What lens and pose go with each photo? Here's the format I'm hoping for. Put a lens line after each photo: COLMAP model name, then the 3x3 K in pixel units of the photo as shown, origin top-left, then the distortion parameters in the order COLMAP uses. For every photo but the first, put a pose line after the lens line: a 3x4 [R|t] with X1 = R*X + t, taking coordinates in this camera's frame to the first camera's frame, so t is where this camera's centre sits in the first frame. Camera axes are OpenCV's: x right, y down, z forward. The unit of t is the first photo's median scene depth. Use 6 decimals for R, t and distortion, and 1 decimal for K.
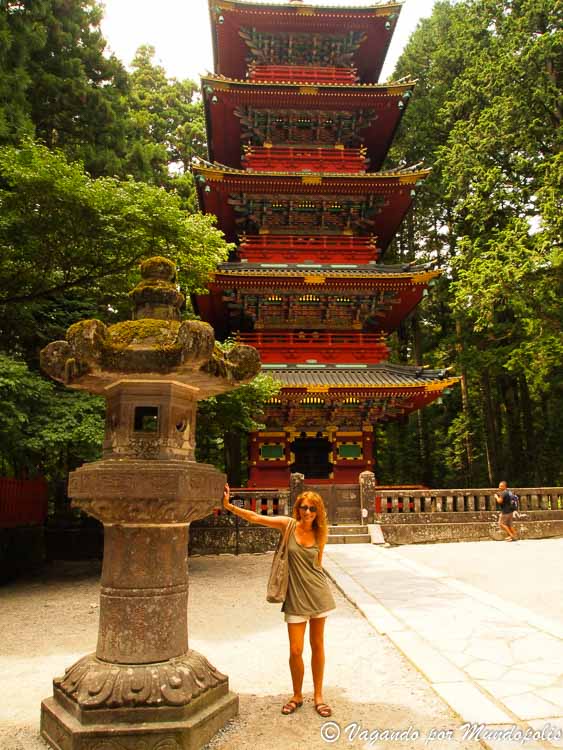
lens RADIAL K [[585.8, 0, 281.5], [0, 585.8, 375.0], [0, 0, 1]] dist [-0.070885, 0.000755]
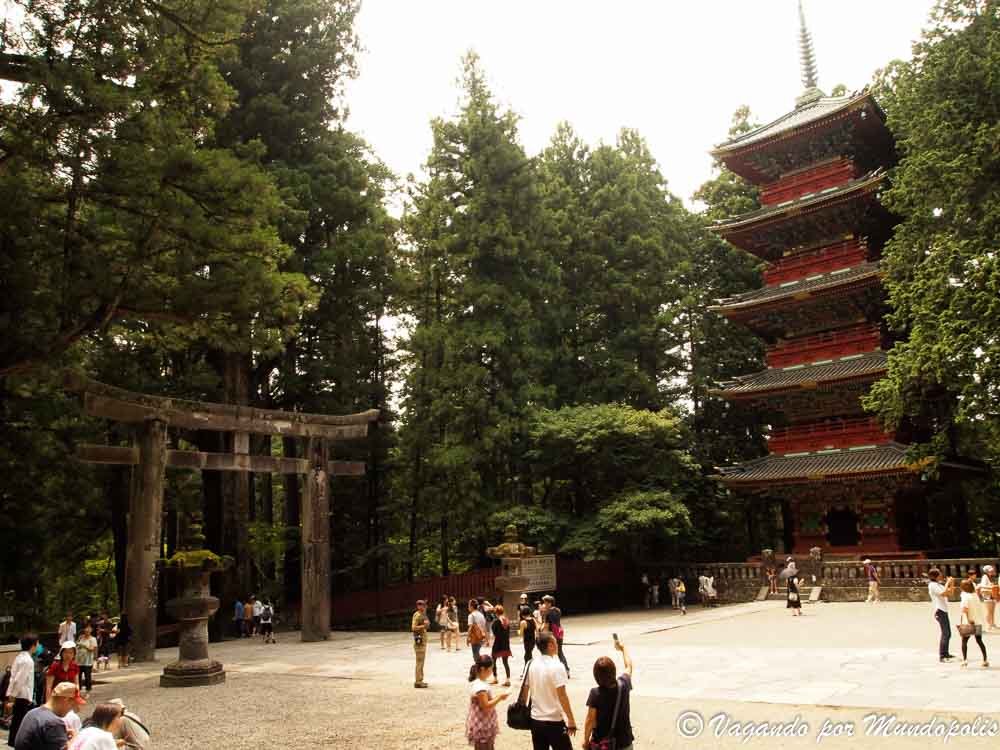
lens RADIAL K [[781.0, 0, 500.0], [0, 781.0, 375.0], [0, 0, 1]] dist [-0.070885, 0.000755]
pose [[0.701560, -0.159792, -0.694464, 0.696312], [0.159128, 0.985056, -0.065901, -0.171875], [0.694616, -0.064276, 0.716503, -0.575341]]
